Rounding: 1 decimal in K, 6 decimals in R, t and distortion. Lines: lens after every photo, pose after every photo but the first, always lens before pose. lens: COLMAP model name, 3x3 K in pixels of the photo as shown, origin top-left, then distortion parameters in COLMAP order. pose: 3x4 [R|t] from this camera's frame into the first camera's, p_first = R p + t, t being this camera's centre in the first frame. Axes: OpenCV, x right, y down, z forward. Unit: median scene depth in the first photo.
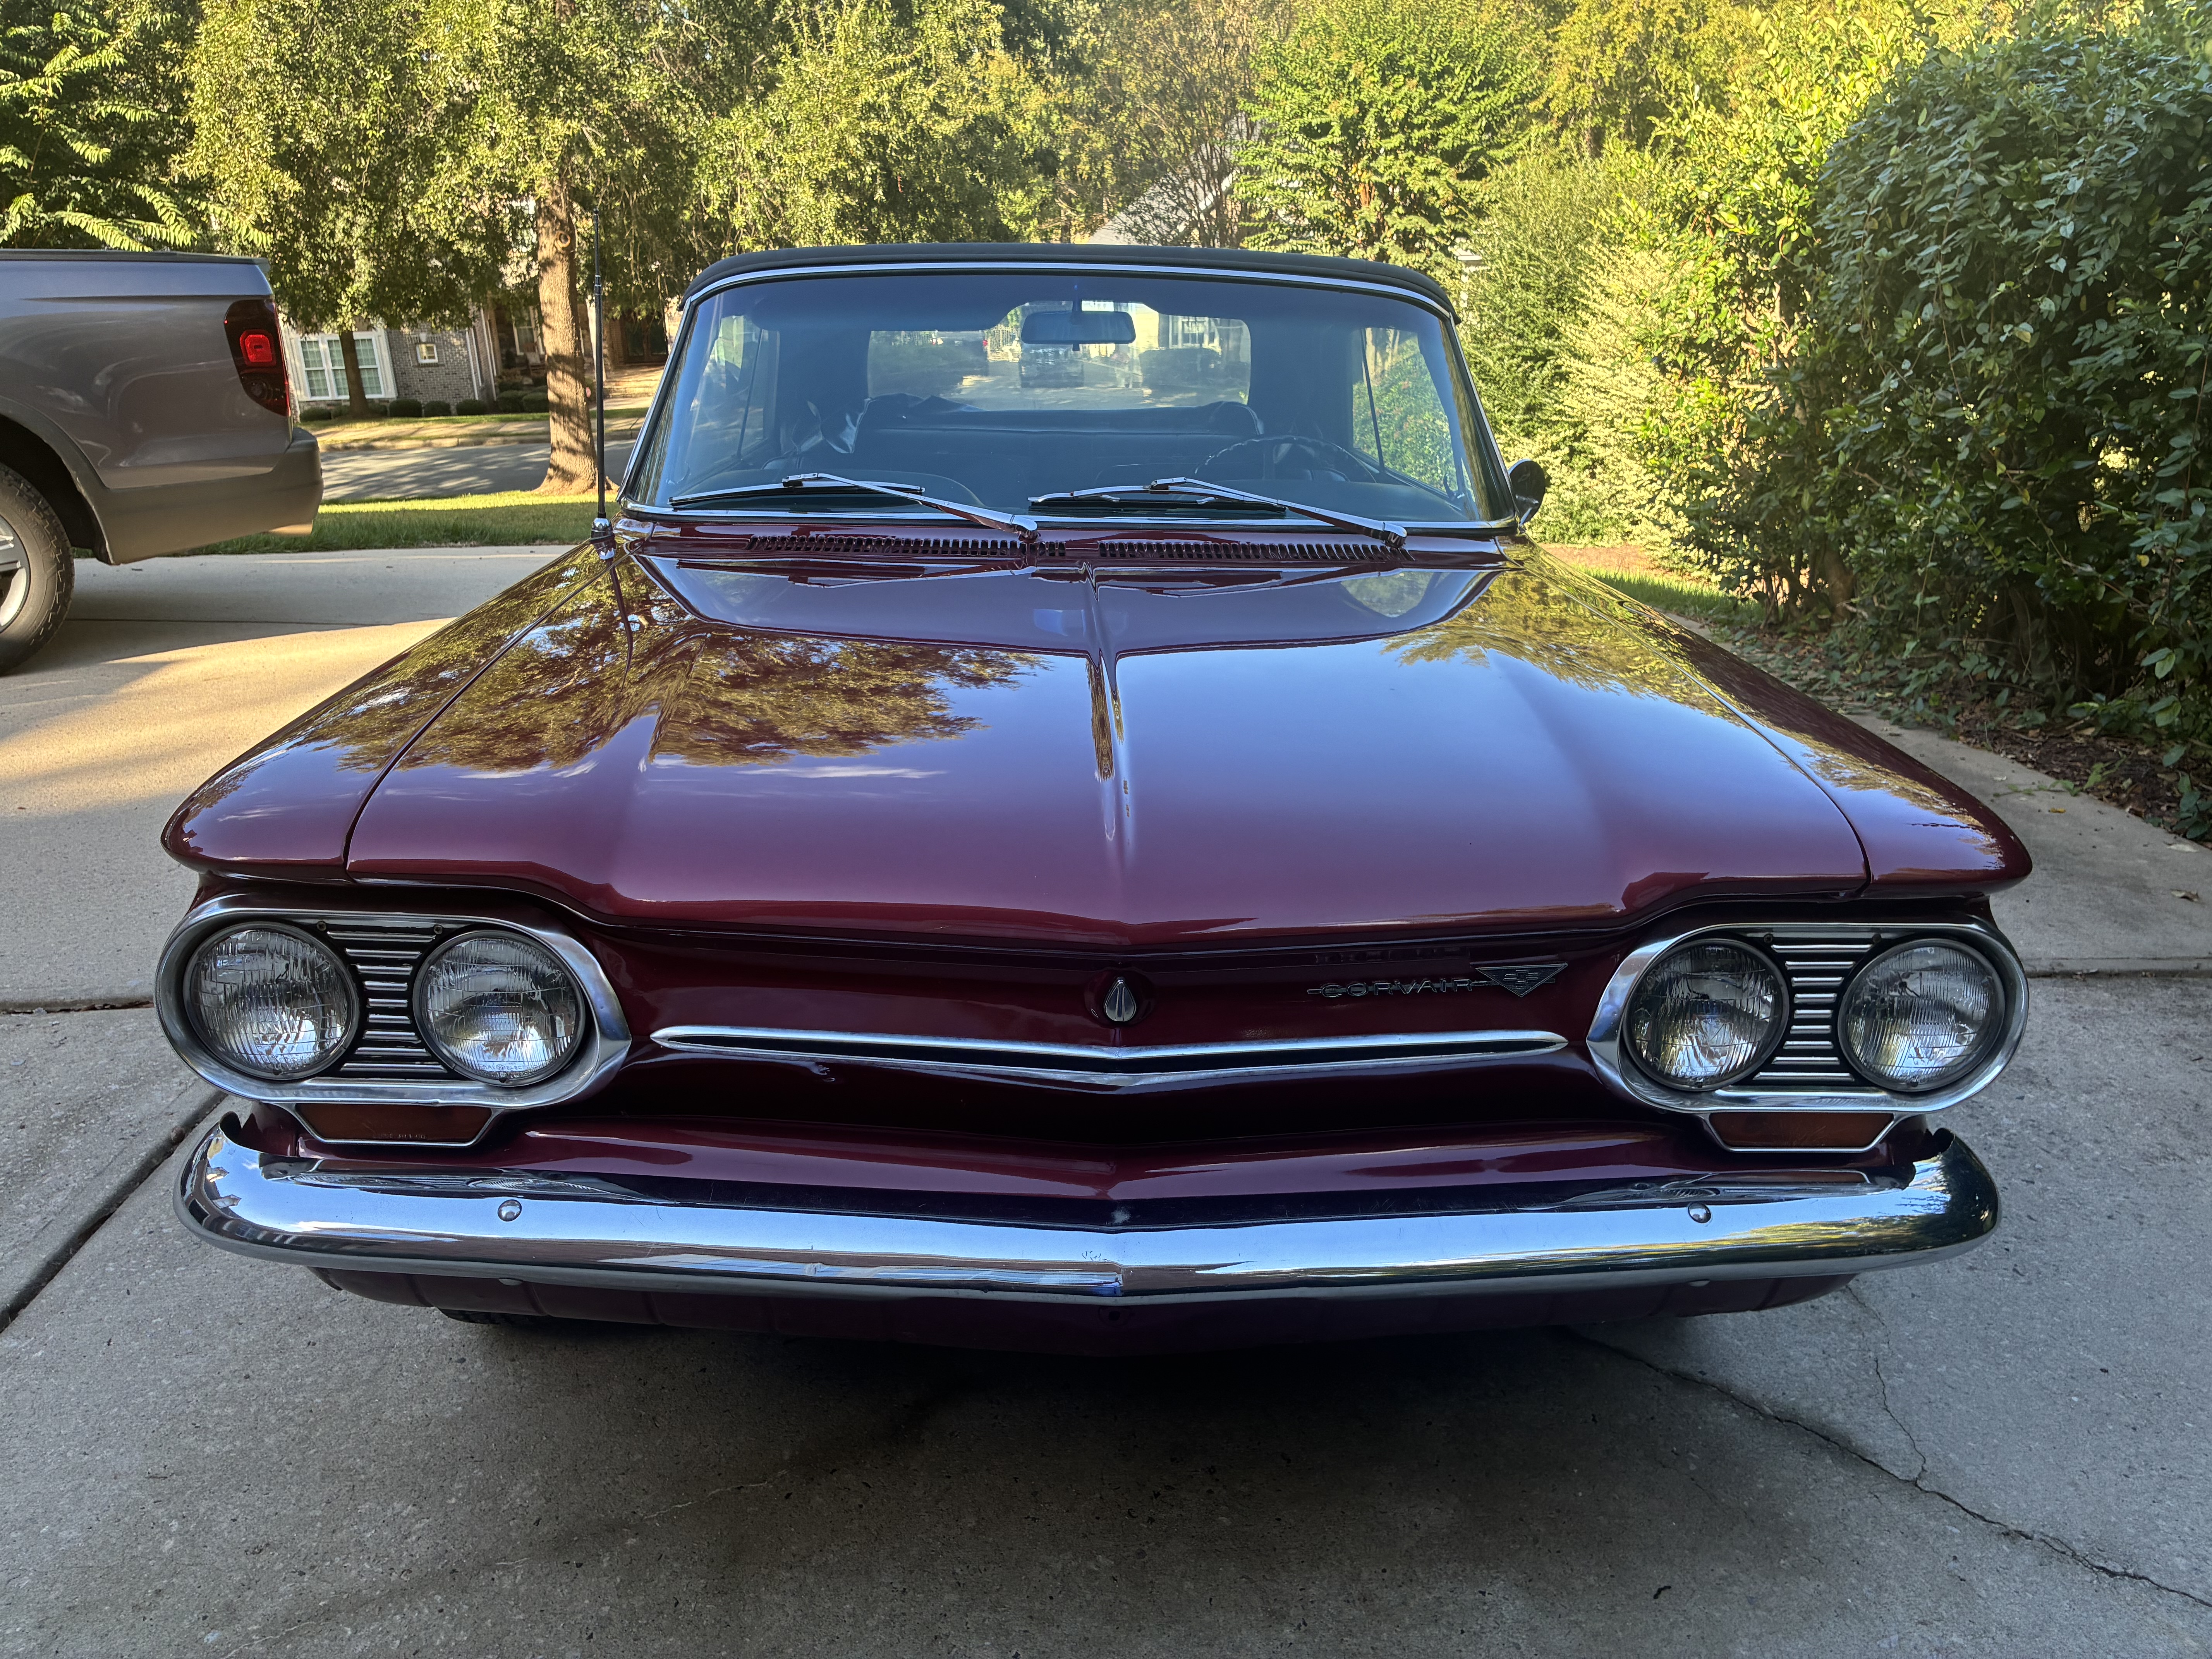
lens RADIAL K [[1680.6, 0, 1096.3], [0, 1680.6, 801.5], [0, 0, 1]] dist [0.075662, -0.102662]
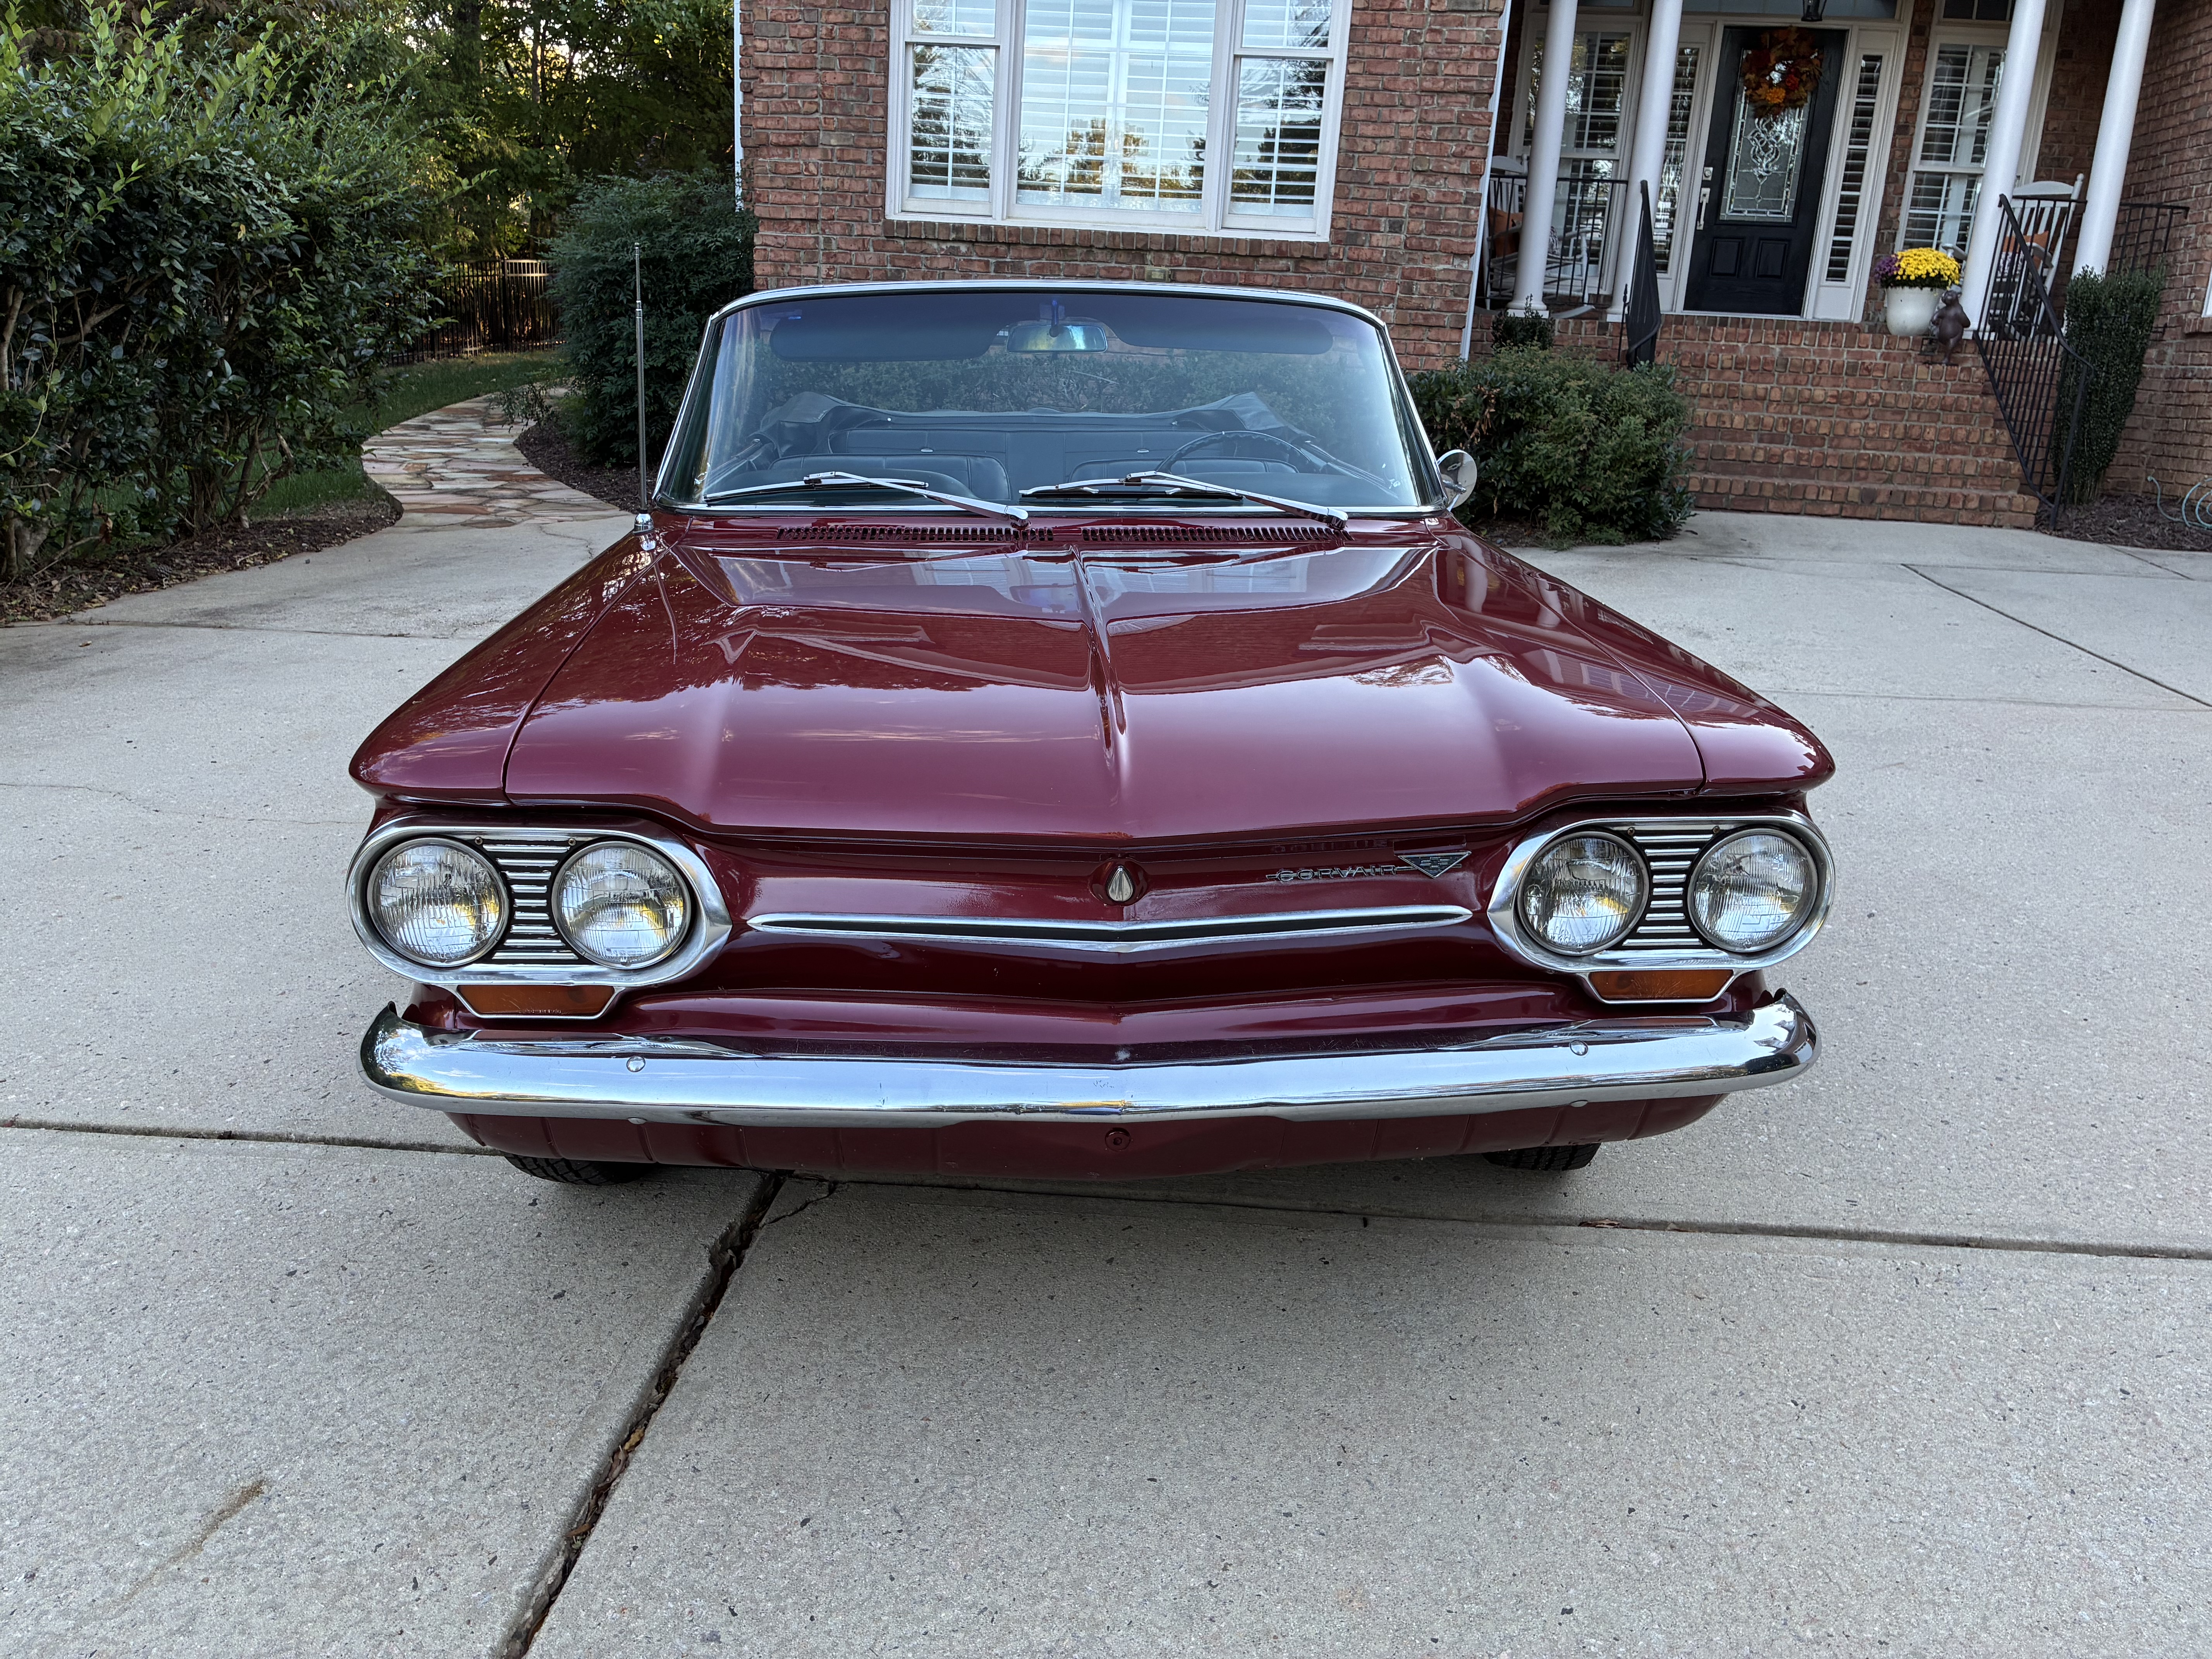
lens RADIAL K [[1680.6, 0, 1096.3], [0, 1680.6, 801.5], [0, 0, 1]] dist [0.075662, -0.102662]
pose [[0.999583, -0.018450, 0.022229, -0.020408], [0.018380, 0.999826, 0.003325, 0.033950], [-0.022286, -0.002915, 0.999747, -0.177833]]
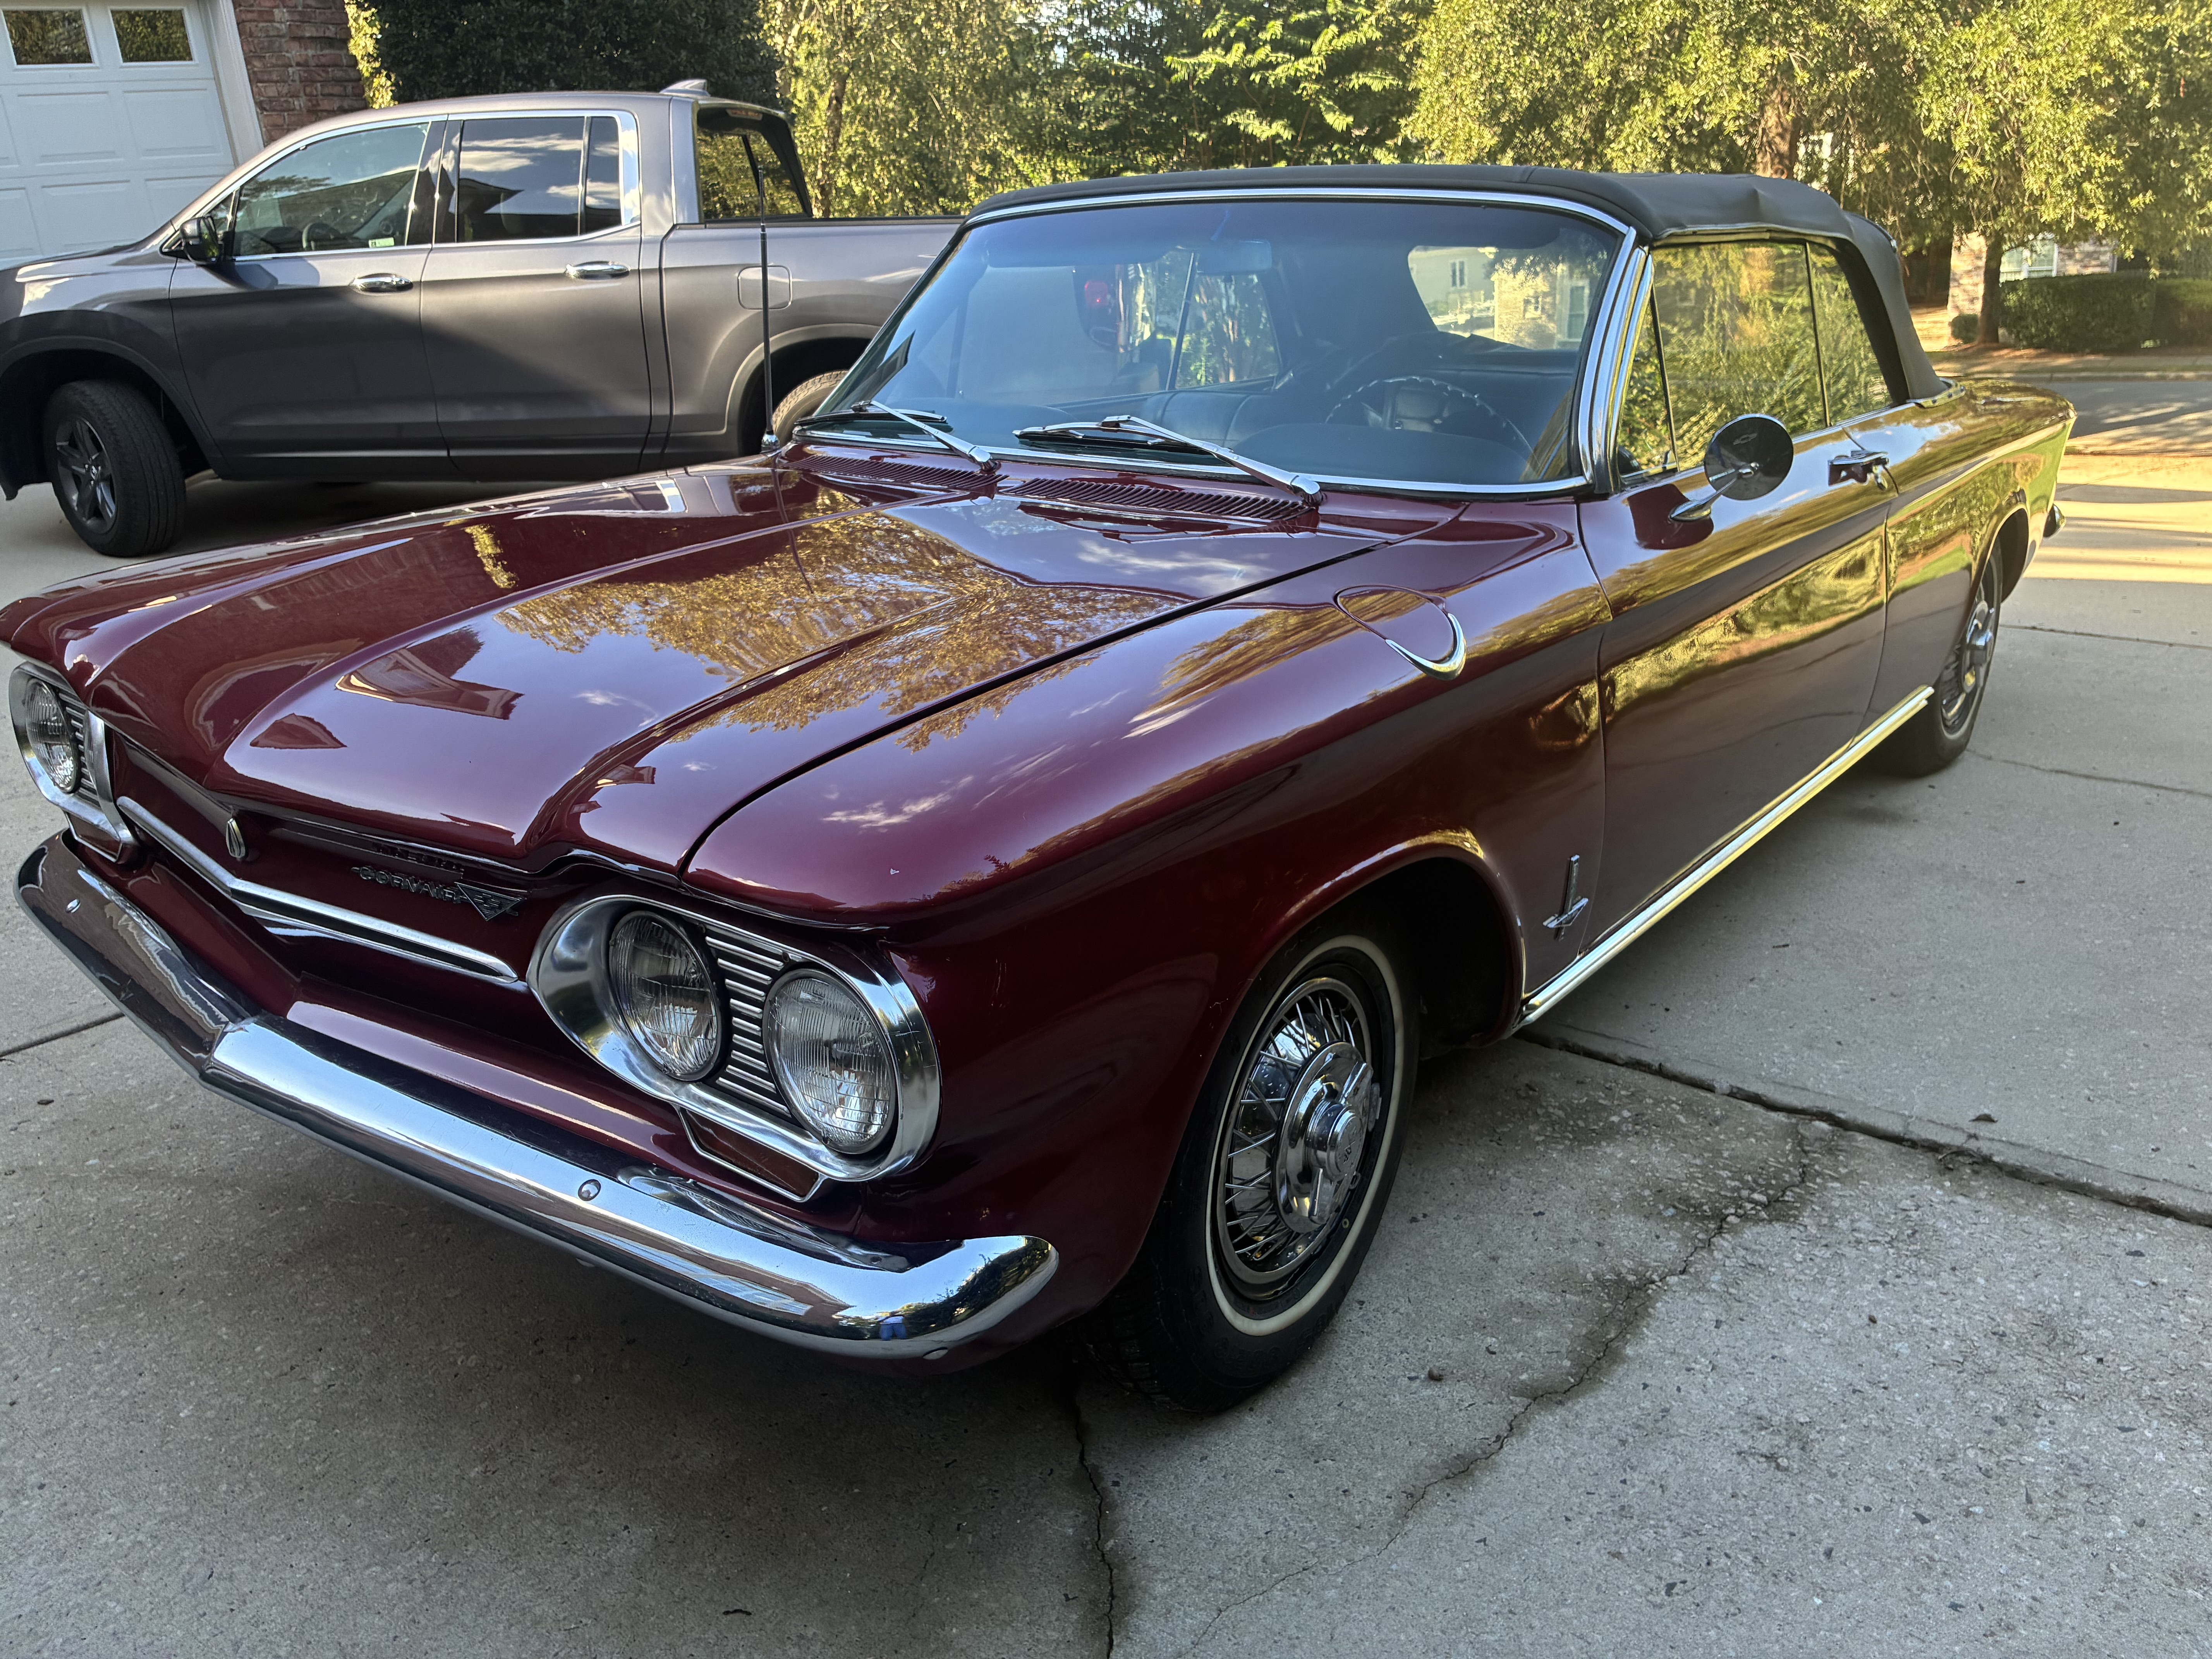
lens RADIAL K [[1680.6, 0, 1096.3], [0, 1680.6, 801.5], [0, 0, 1]] dist [0.075662, -0.102662]
pose [[0.751736, 0.180670, -0.634233, 0.796008], [-0.161160, 0.982909, 0.088978, -0.070974], [0.639469, 0.035325, 0.768005, 0.315220]]
